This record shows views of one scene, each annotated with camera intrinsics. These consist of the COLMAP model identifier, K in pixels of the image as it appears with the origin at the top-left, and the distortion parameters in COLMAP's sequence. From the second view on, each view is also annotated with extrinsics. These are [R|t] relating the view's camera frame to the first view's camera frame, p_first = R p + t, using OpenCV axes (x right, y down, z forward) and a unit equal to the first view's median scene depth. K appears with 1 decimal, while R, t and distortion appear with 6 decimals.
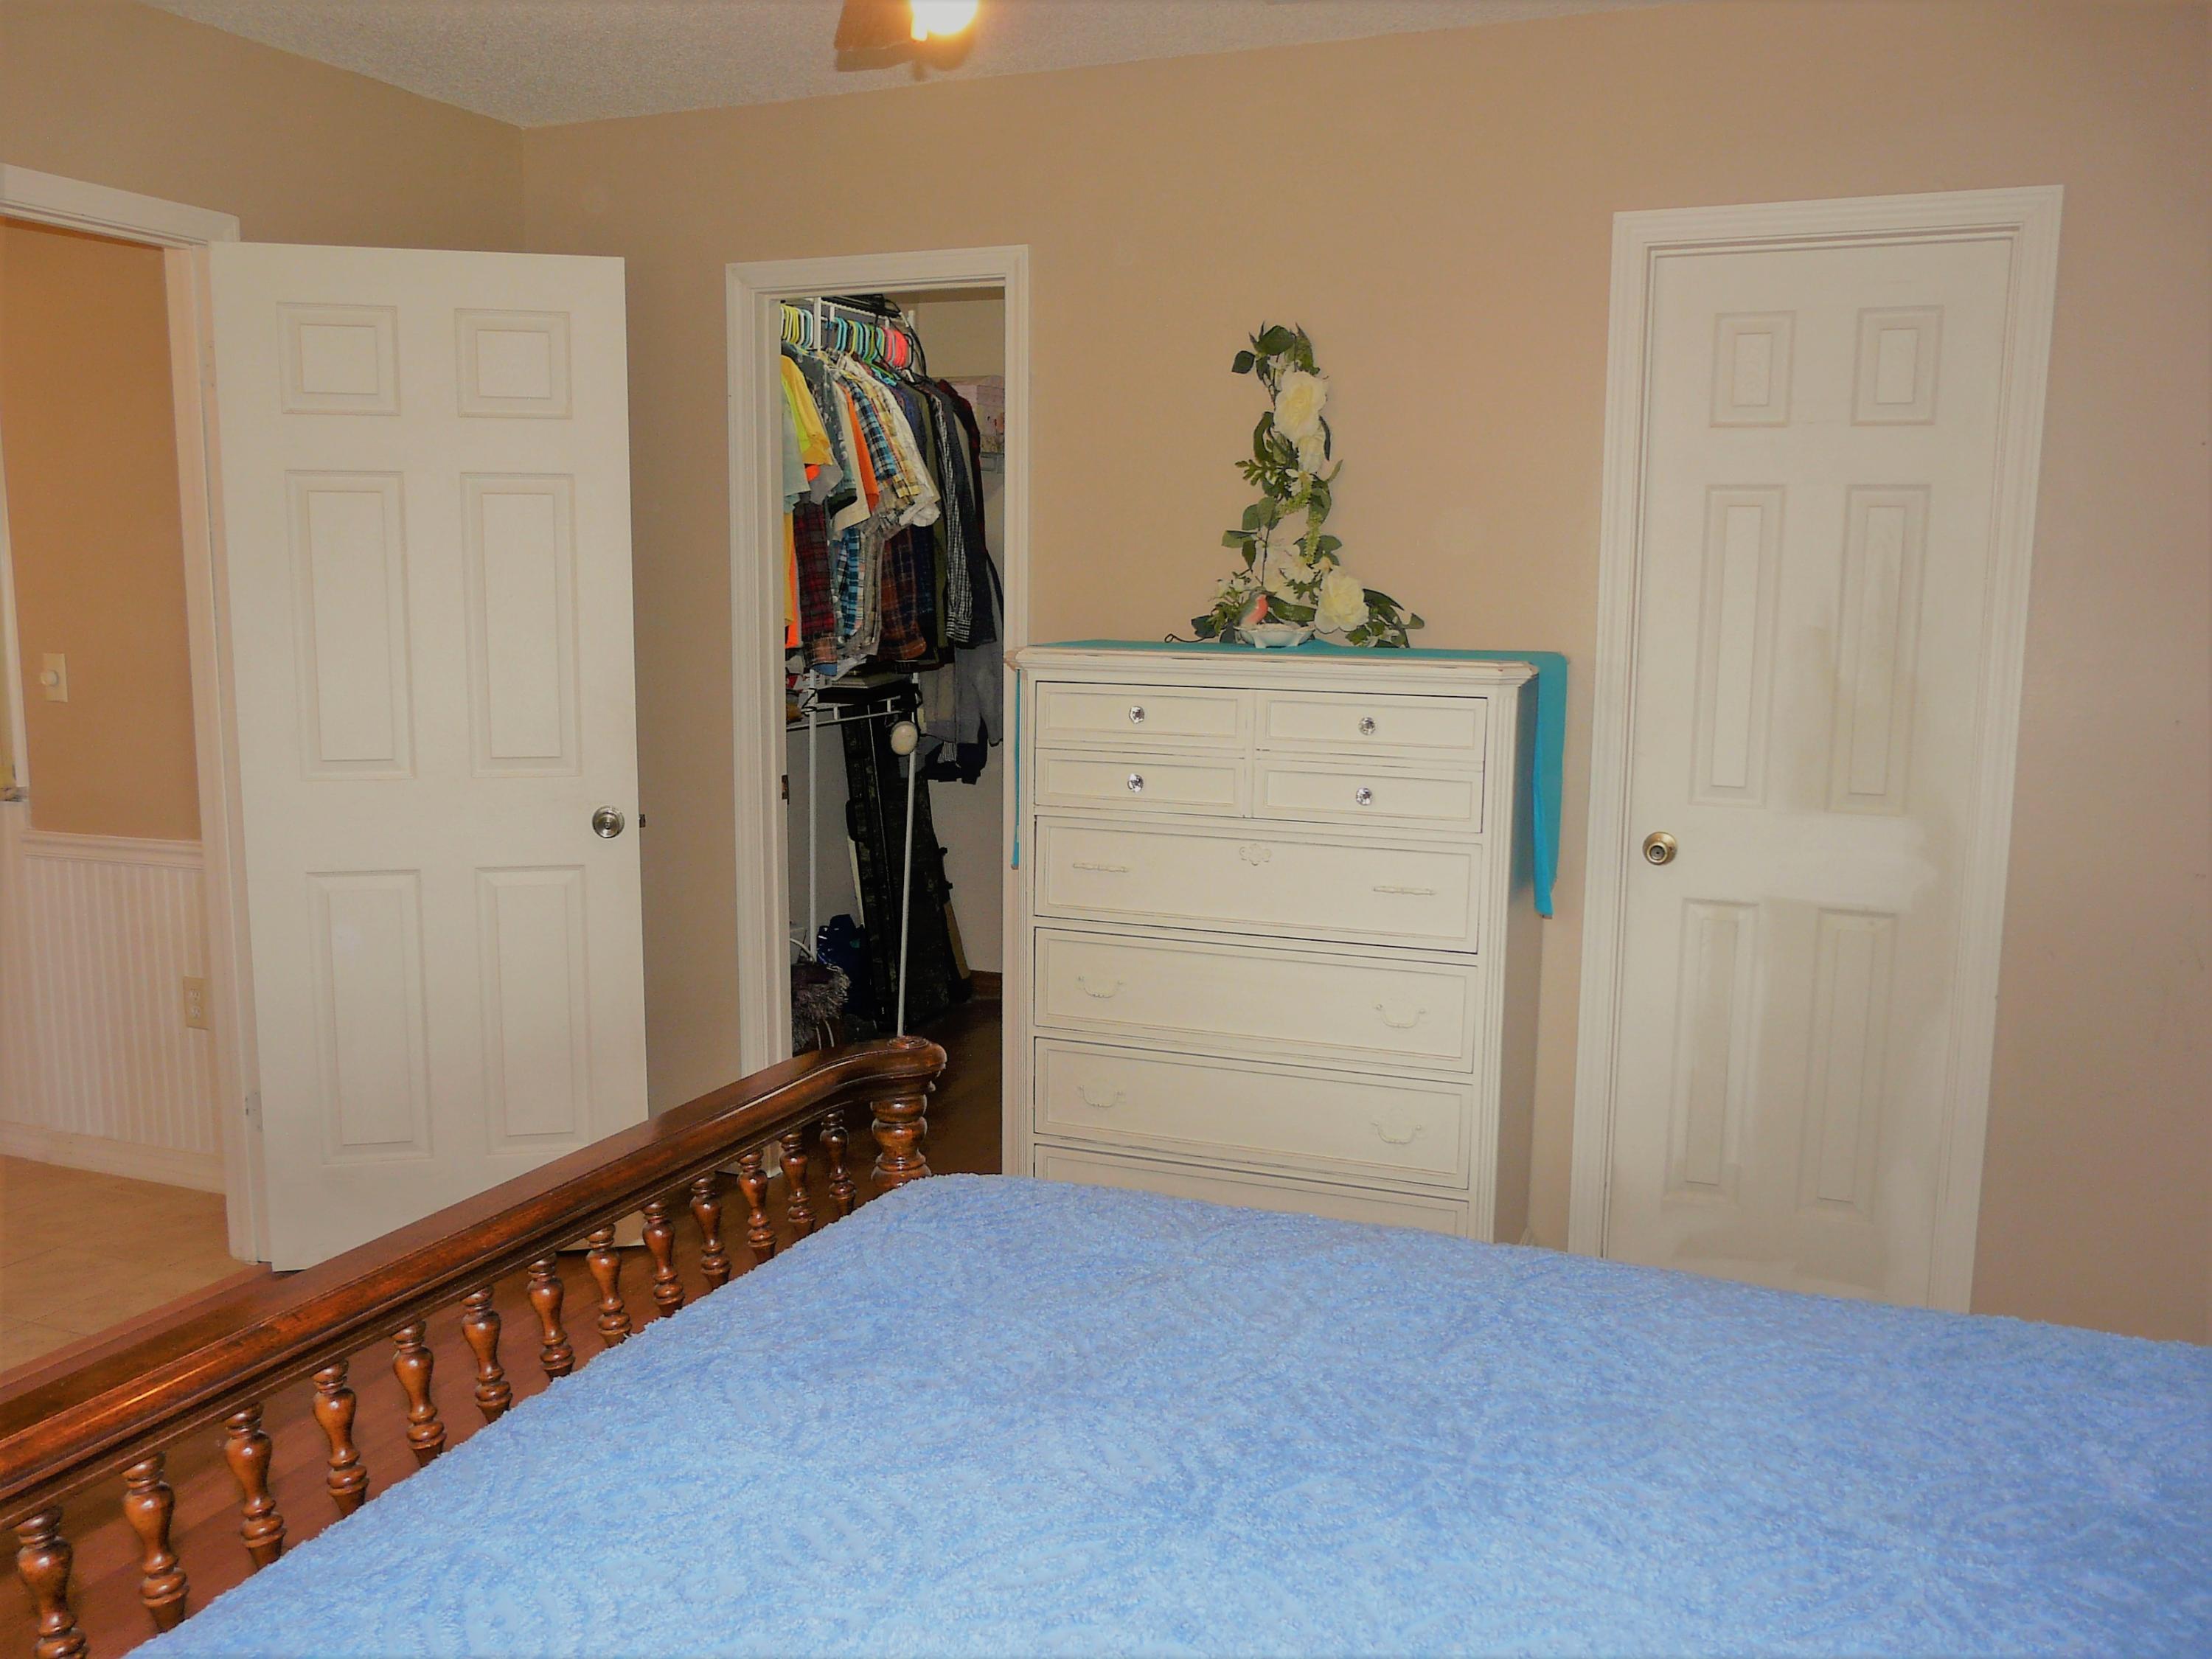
lens RADIAL K [[1835.7, 0, 1091.9], [0, 1835.7, 841.9], [0, 0, 1]] dist [-0.084165, 0.112156]
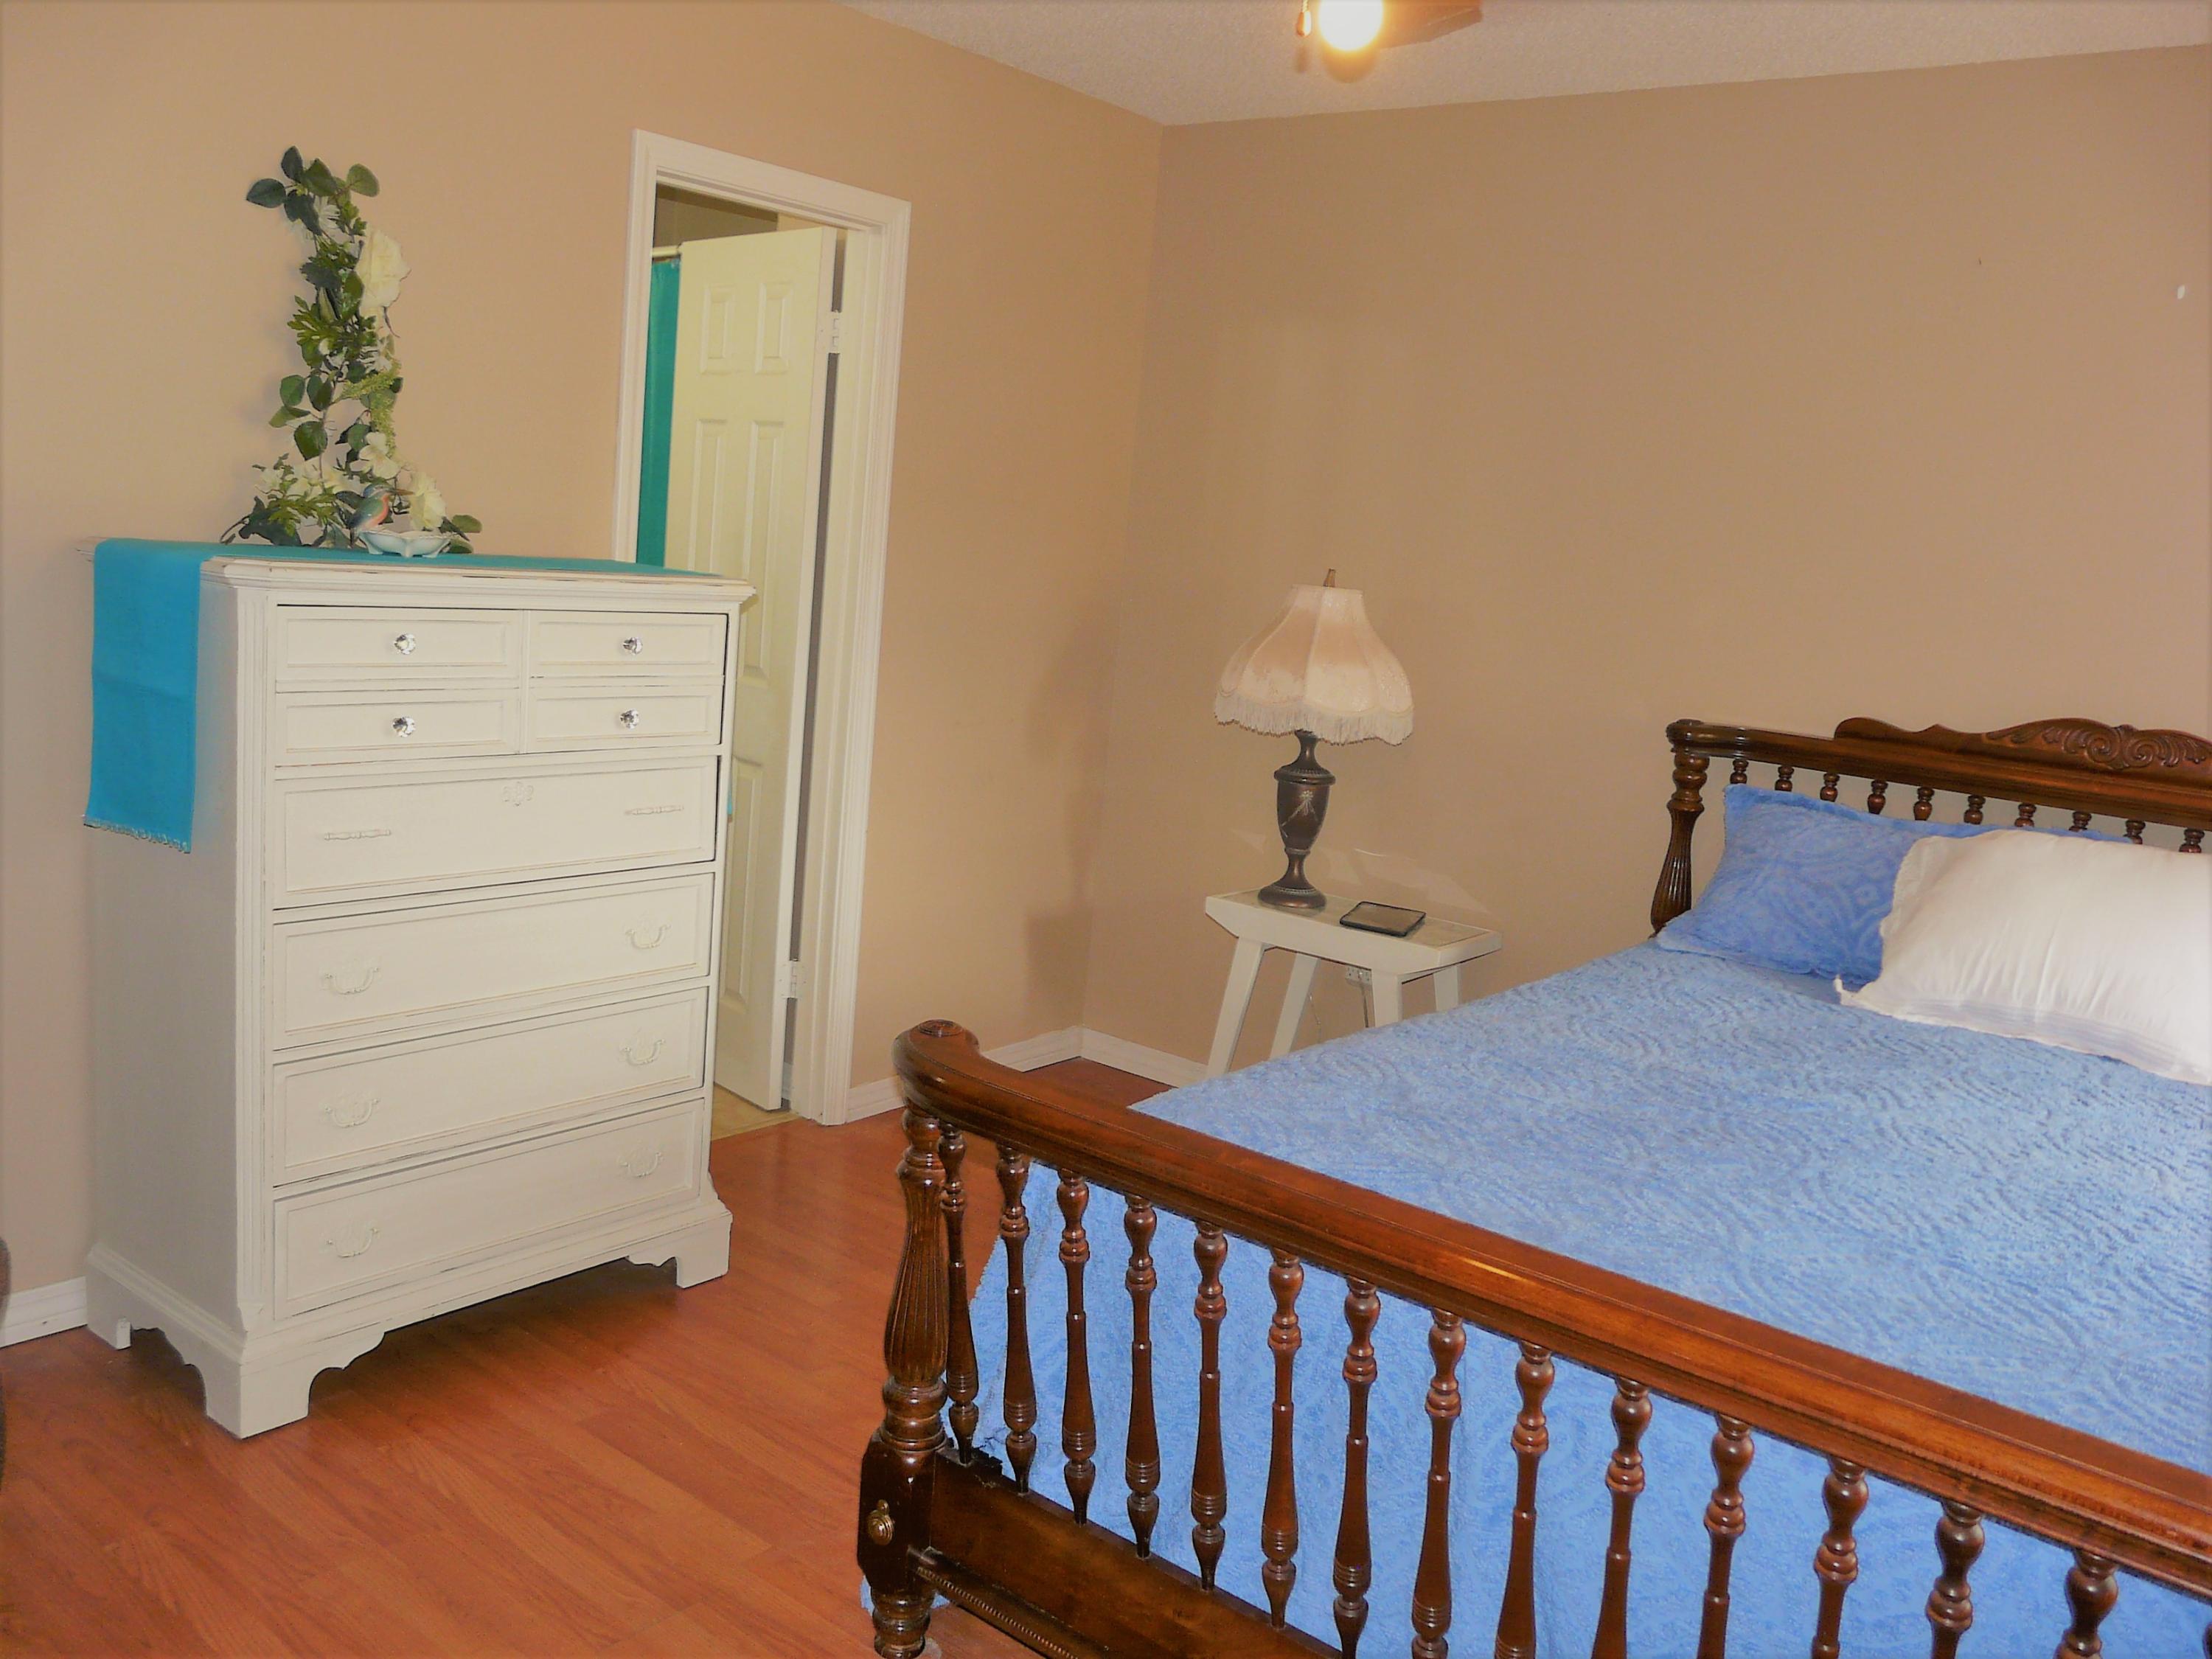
lens RADIAL K [[1787.1, 0, 1106.0], [0, 1787.1, 829.5], [0, 0, 1]] dist [-0.048353, 0.002212]
pose [[0.282032, -0.144525, 0.948457, -0.640604], [0.051292, 0.989446, 0.135519, -0.076884], [-0.958033, 0.010428, 0.286468, 0.462236]]
